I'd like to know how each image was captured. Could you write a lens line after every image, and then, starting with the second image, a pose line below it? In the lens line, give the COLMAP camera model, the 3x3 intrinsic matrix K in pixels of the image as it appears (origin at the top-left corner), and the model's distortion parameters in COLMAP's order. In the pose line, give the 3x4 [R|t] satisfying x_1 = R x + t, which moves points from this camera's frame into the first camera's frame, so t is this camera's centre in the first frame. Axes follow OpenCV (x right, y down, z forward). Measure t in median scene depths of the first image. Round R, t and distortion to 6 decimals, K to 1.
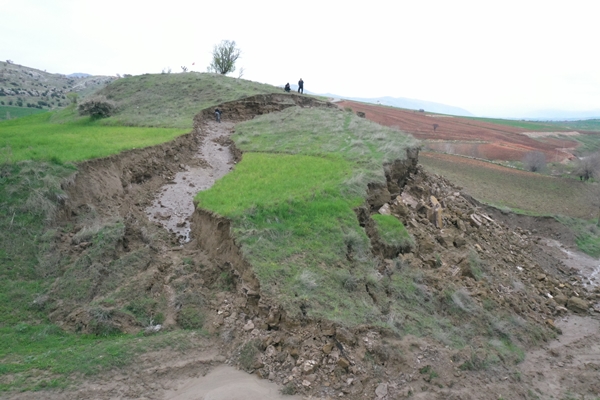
lens RADIAL K [[477.6, 0, 300.0], [0, 477.6, 200.0], [0, 0, 1]] dist [0.003982, 0.015124]
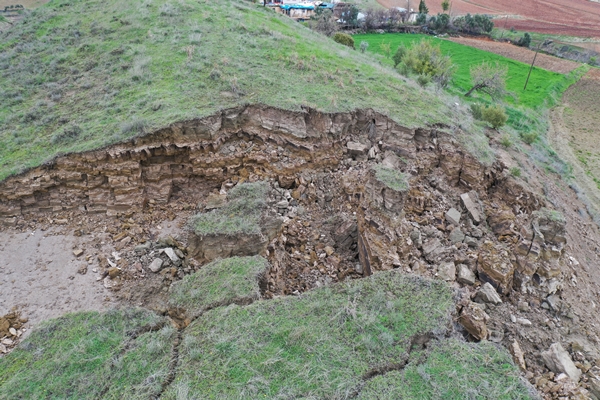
lens RADIAL K [[477.6, 0, 299.5], [0, 477.6, 200.7], [0, 0, 1]] dist [0.003982, 0.015124]
pose [[0.970493, 0.101443, -0.218751, 0.053427], [-0.047515, 0.969866, 0.238961, -0.248445], [0.236400, -0.221516, 0.946068, 0.726053]]
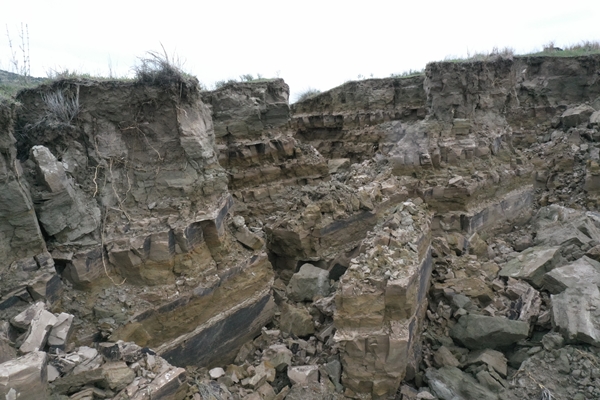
lens RADIAL K [[477.6, 0, 300.5], [0, 477.6, 197.8], [0, 0, 1]] dist [0.003982, 0.015124]
pose [[0.367472, 0.069262, -0.927452, 0.149614], [-0.166948, 0.985937, 0.007482, -0.158773], [0.914928, 0.152087, 0.373868, 0.897115]]
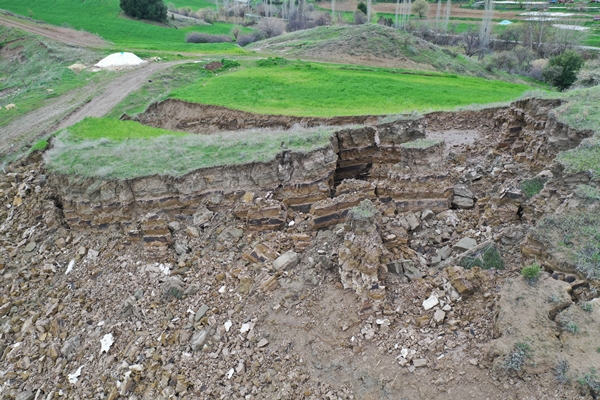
lens RADIAL K [[477.6, 0, 298.1], [0, 477.6, 200.5], [0, 0, 1]] dist [0.003982, 0.015124]
pose [[-0.654186, 0.288877, -0.698993, 0.333340], [-0.115564, 0.875156, 0.469837, -0.309668], [0.747452, 0.388140, -0.539131, 1.107360]]
